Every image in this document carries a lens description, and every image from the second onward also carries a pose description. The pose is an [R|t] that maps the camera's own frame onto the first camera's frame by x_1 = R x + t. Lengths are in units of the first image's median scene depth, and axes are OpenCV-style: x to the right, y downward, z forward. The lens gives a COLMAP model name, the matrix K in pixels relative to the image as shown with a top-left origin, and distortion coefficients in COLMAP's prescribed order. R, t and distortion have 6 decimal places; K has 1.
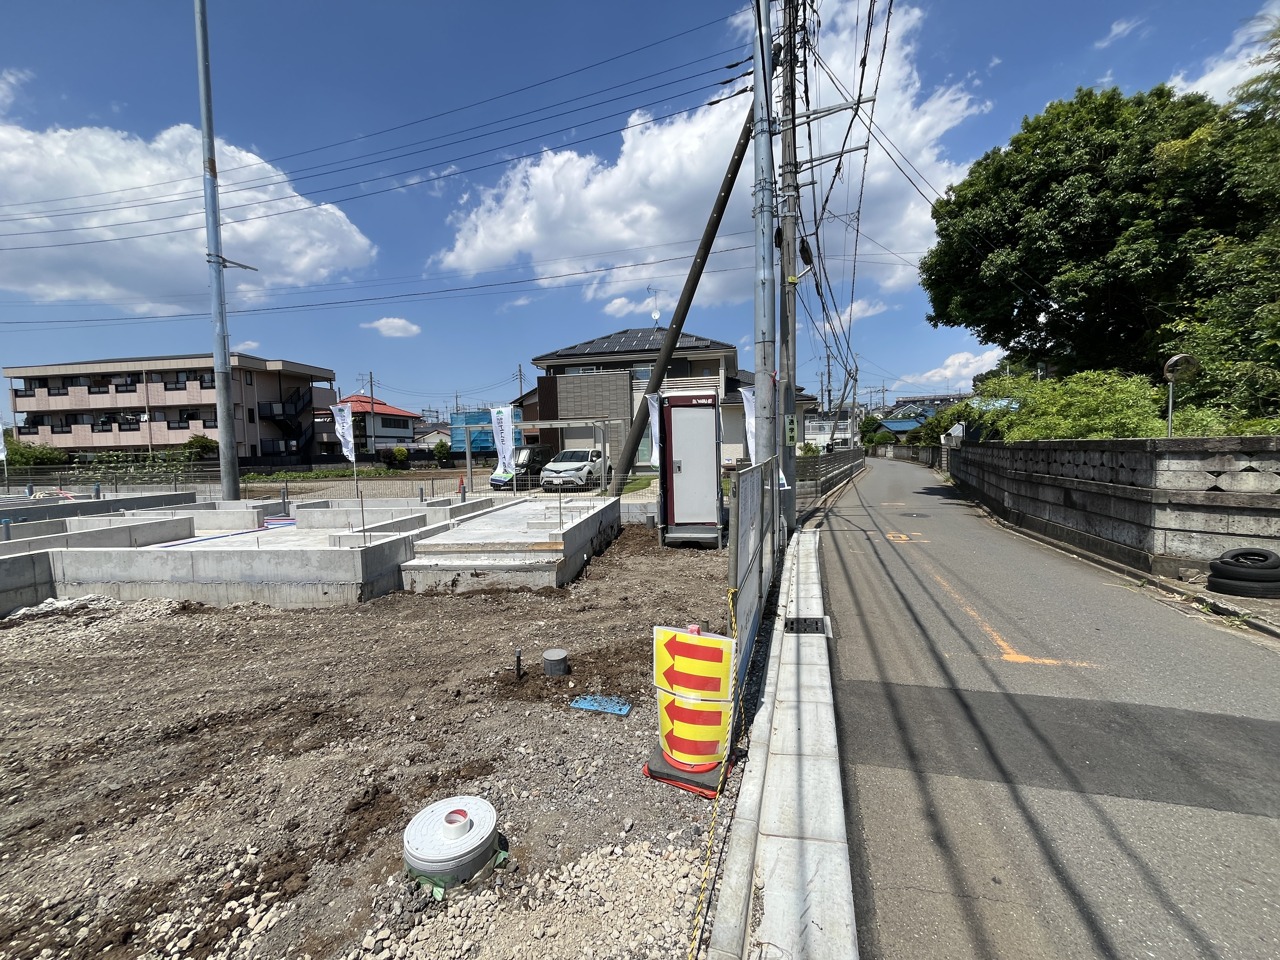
lens RADIAL K [[518.1, 0, 641.6], [0, 518.1, 478.8], [0, 0, 1]] dist [-0.002602, -0.000465]
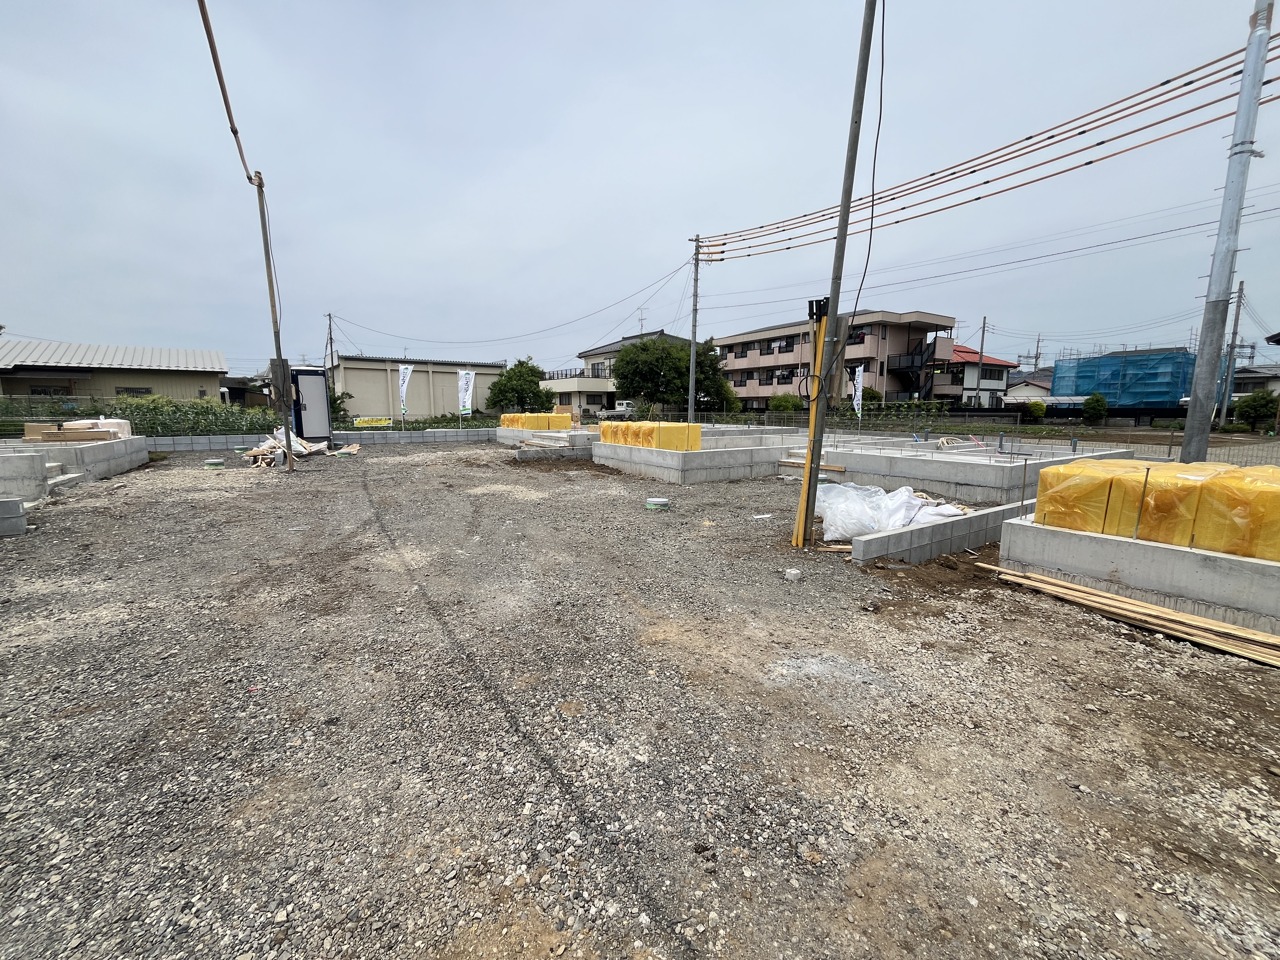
lens RADIAL K [[518.1, 0, 640.8], [0, 518.1, 477.8], [0, 0, 1]] dist [-0.002602, -0.000465]
pose [[0.628910, 0.129427, -0.766629, -0.708705], [-0.062744, 0.991279, 0.115882, 0.022977], [0.774942, -0.024778, 0.631547, -0.171585]]
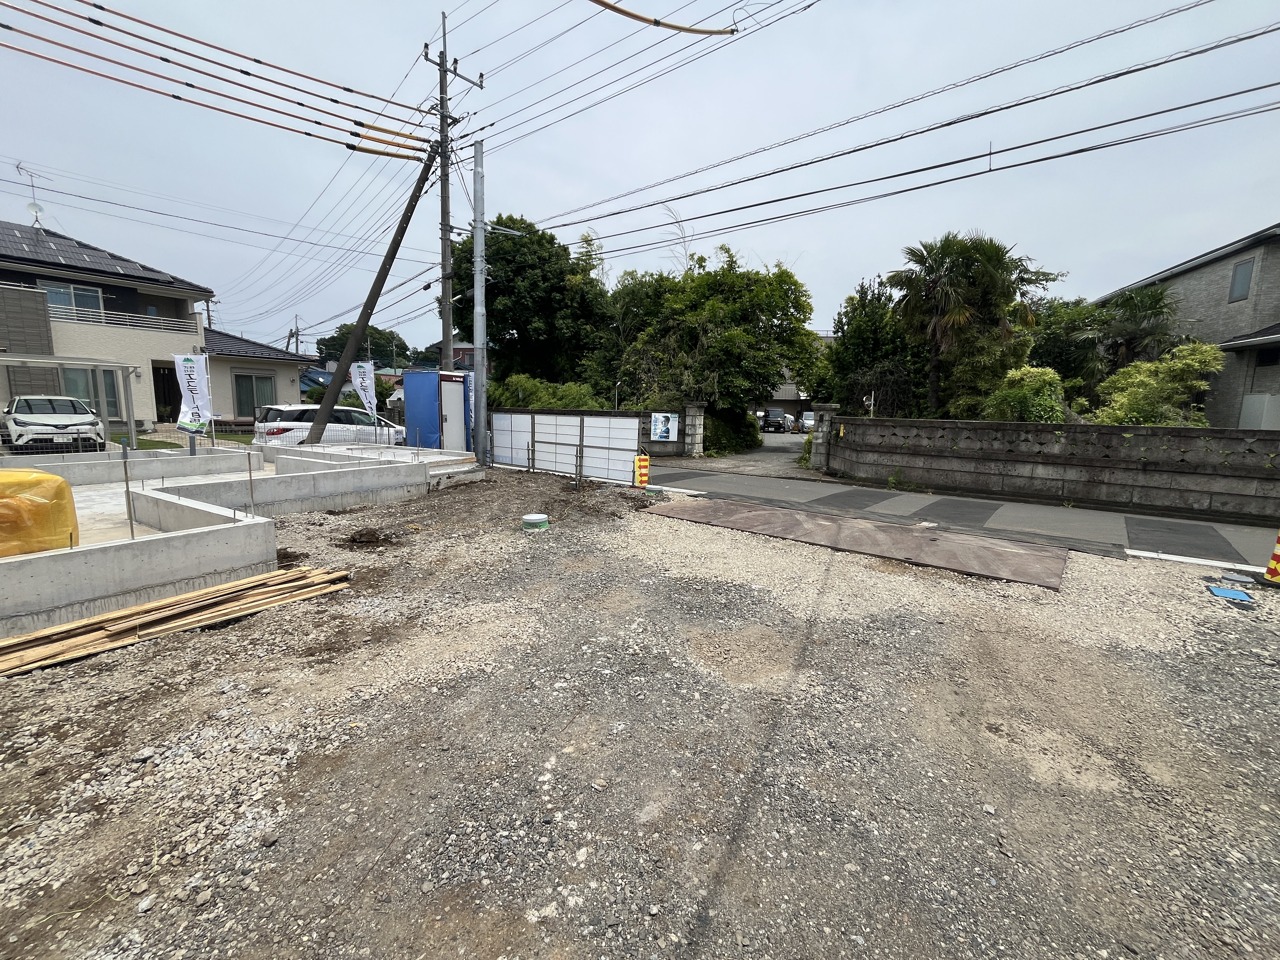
lens RADIAL K [[518.1, 0, 641.6], [0, 518.1, 478.4], [0, 0, 1]] dist [-0.002602, -0.000465]
pose [[0.402268, -0.088836, 0.911202, -0.742218], [0.022250, 0.995936, 0.087274, 0.022414], [-0.915252, -0.014834, 0.402609, -0.135245]]
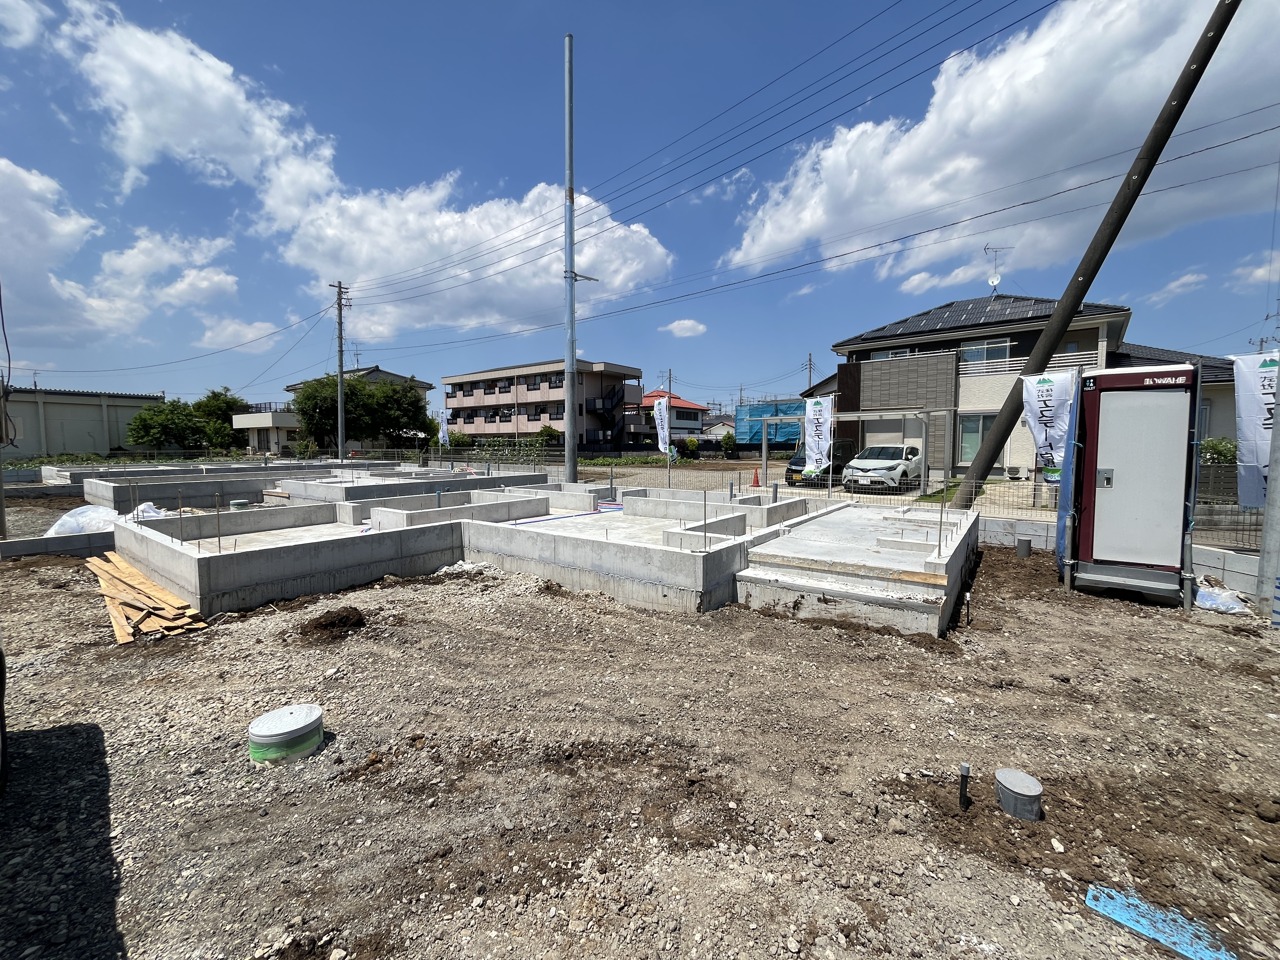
lens RADIAL K [[518.1, 0, 641.6], [0, 518.1, 478.7], [0, 0, 1]] dist [-0.002602, -0.000465]
pose [[0.867389, 0.056599, -0.494401, -0.079129], [-0.049080, 0.998397, 0.028190, -0.007237], [0.495204, -0.000186, 0.868776, 0.064493]]
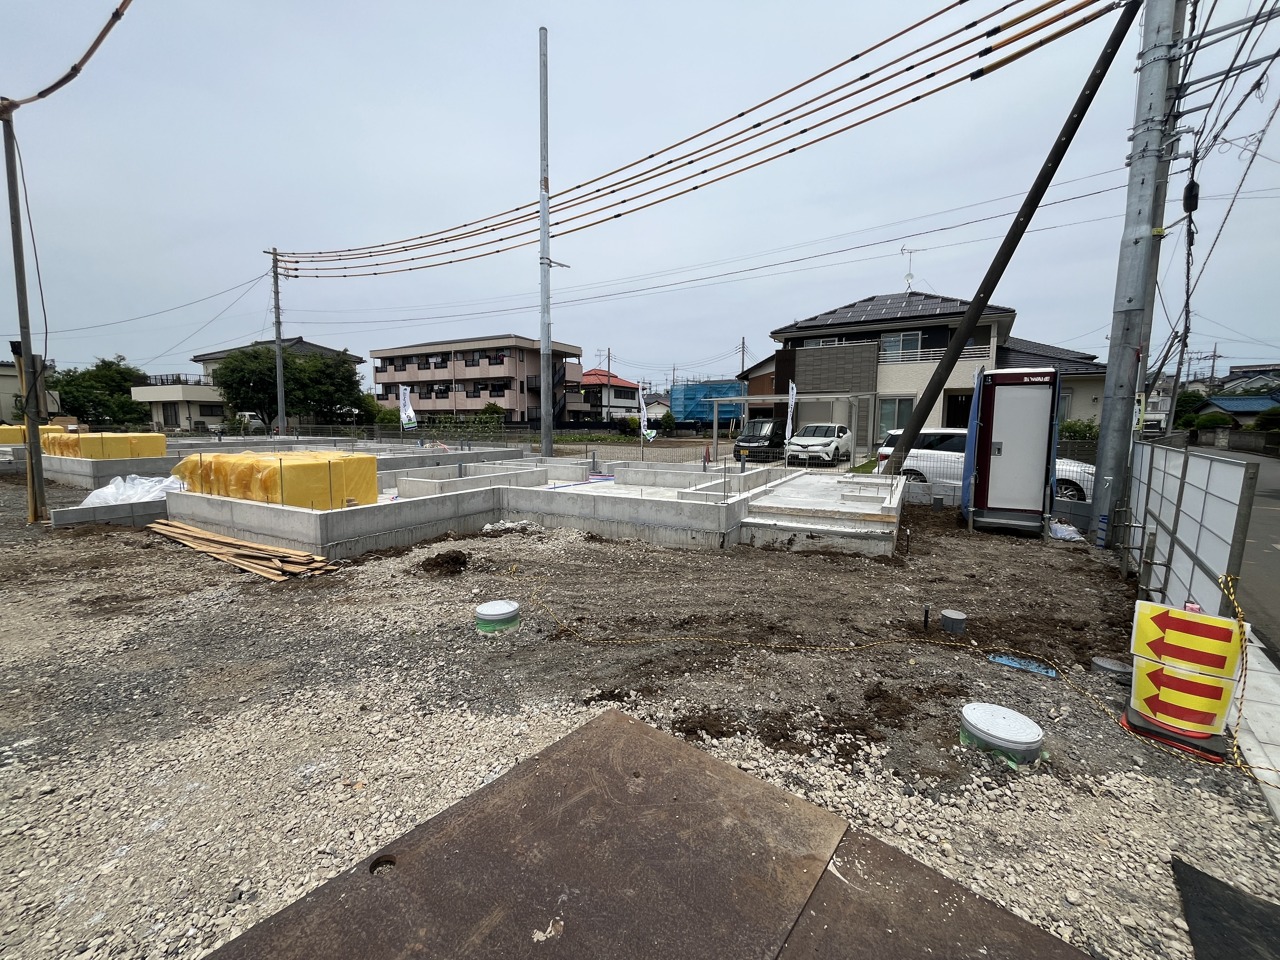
lens RADIAL K [[518.1, 0, 641.5], [0, 518.1, 478.3], [0, 0, 1]] dist [-0.002602, -0.000465]
pose [[0.927075, 0.069609, -0.368357, -0.115221], [-0.050136, 0.996804, 0.062187, 0.003153], [0.371509, -0.039184, 0.927602, -0.078836]]
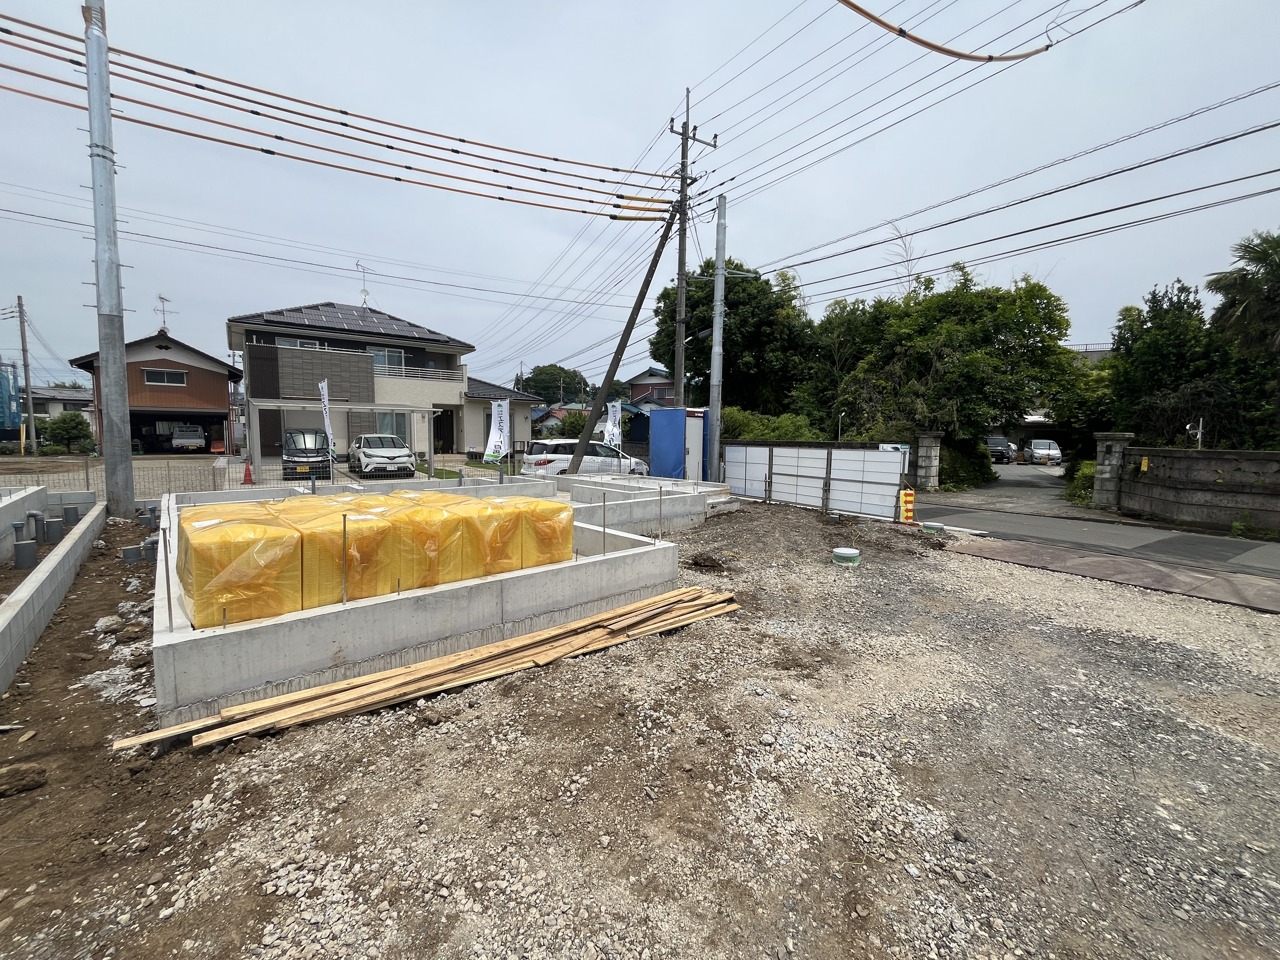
lens RADIAL K [[518.1, 0, 641.5], [0, 518.1, 478.6], [0, 0, 1]] dist [-0.002602, -0.000465]
pose [[0.658032, -0.031781, 0.752319, -0.849455], [0.017912, 0.999487, 0.026556, 0.012242], [-0.752777, -0.003999, 0.658264, -0.016497]]
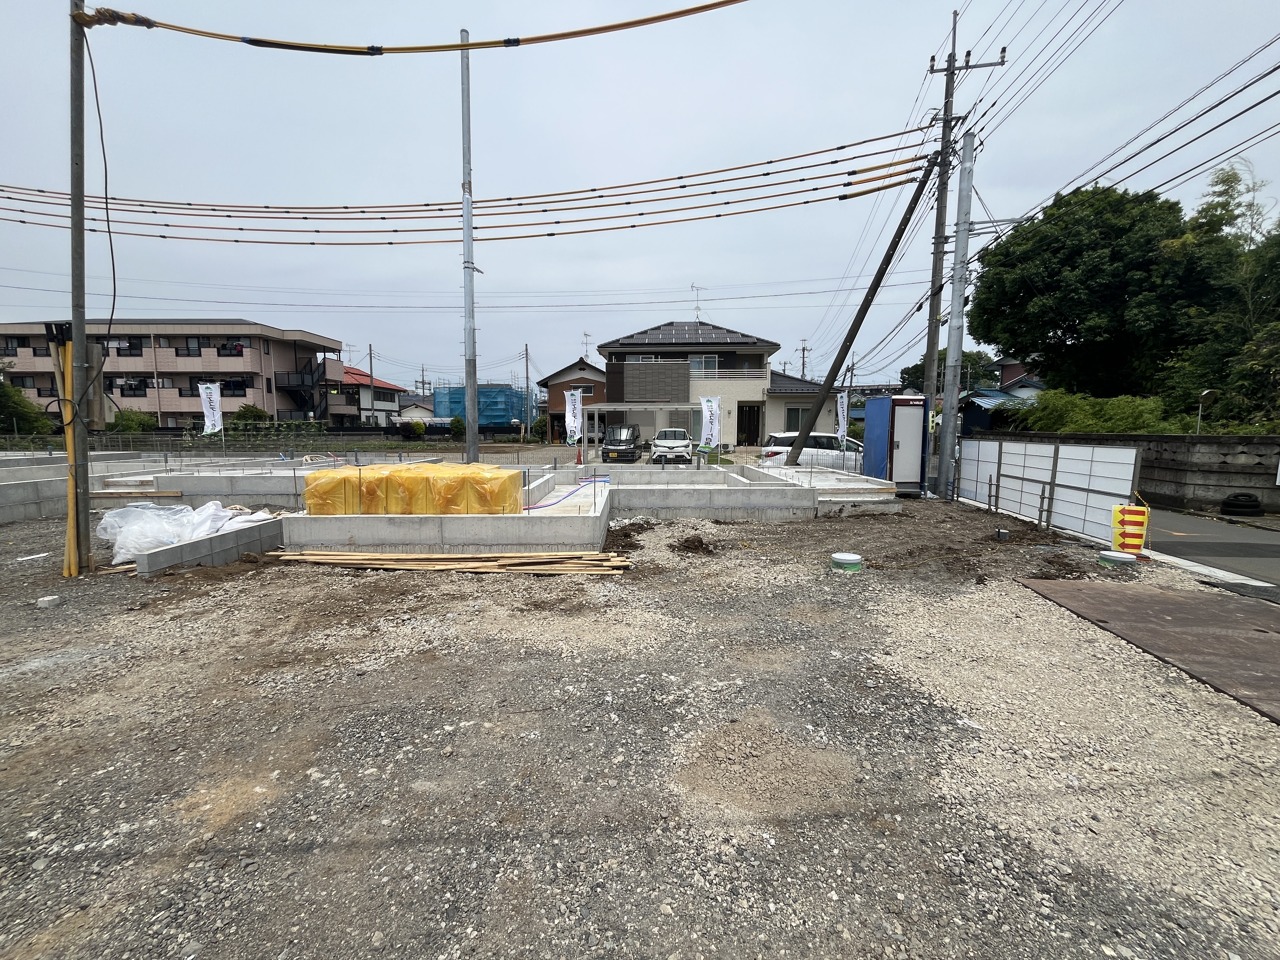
lens RADIAL K [[518.1, 0, 641.9], [0, 518.1, 478.6], [0, 0, 1]] dist [-0.002602, -0.000465]
pose [[0.990985, 0.012809, 0.133358, -0.555677], [-0.017994, 0.999125, 0.037746, 0.019909], [-0.132758, -0.039805, 0.990349, -0.263677]]
